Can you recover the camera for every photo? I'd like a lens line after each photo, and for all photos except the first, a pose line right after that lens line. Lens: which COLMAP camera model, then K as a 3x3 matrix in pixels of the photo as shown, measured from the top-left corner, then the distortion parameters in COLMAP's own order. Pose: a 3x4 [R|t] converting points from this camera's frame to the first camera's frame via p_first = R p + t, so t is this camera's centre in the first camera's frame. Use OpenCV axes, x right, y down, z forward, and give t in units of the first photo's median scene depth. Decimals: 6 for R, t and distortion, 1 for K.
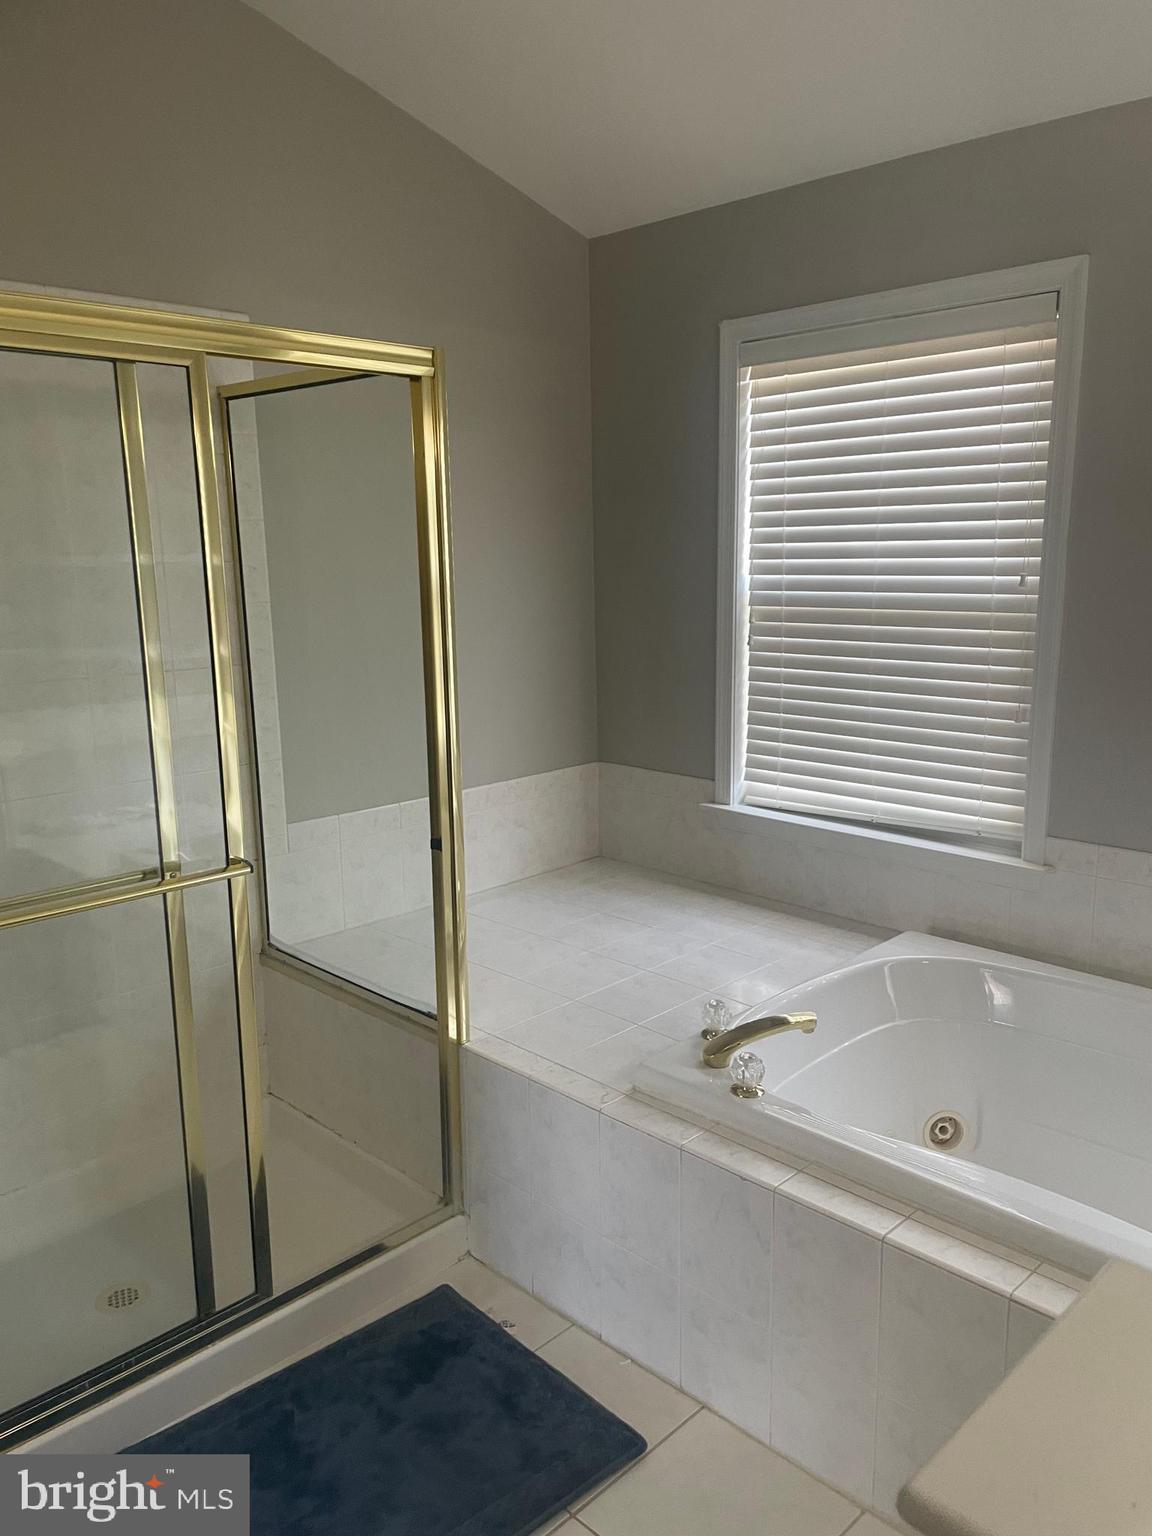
lens RADIAL K [[1184.2, 0, 575.6], [0, 1184.2, 770.8], [0, 0, 1]] dist [0.087648, -0.118560]
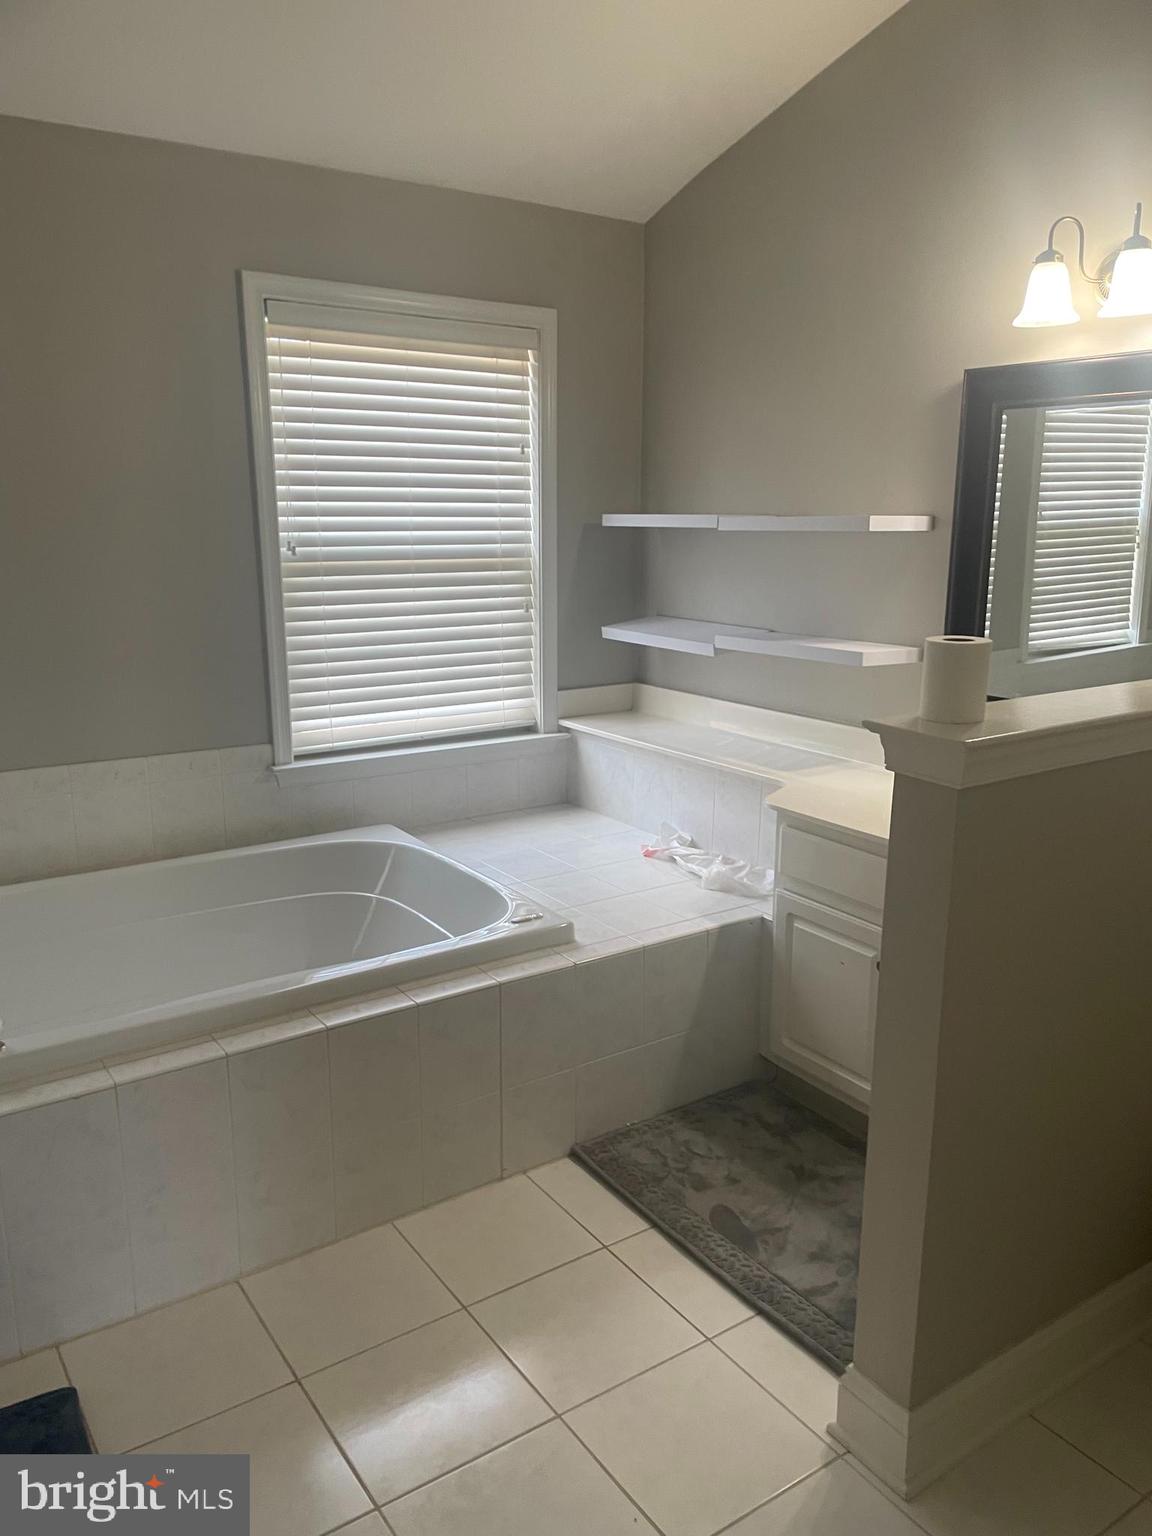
lens RADIAL K [[1184.2, 0, 575.8], [0, 1184.2, 767.5], [0, 0, 1]] dist [0.087648, -0.118560]
pose [[0.185937, -0.195004, 0.963017, -0.913747], [0.178276, 0.970536, 0.162105, -0.099386], [-0.966253, 0.141541, 0.215223, 0.623534]]
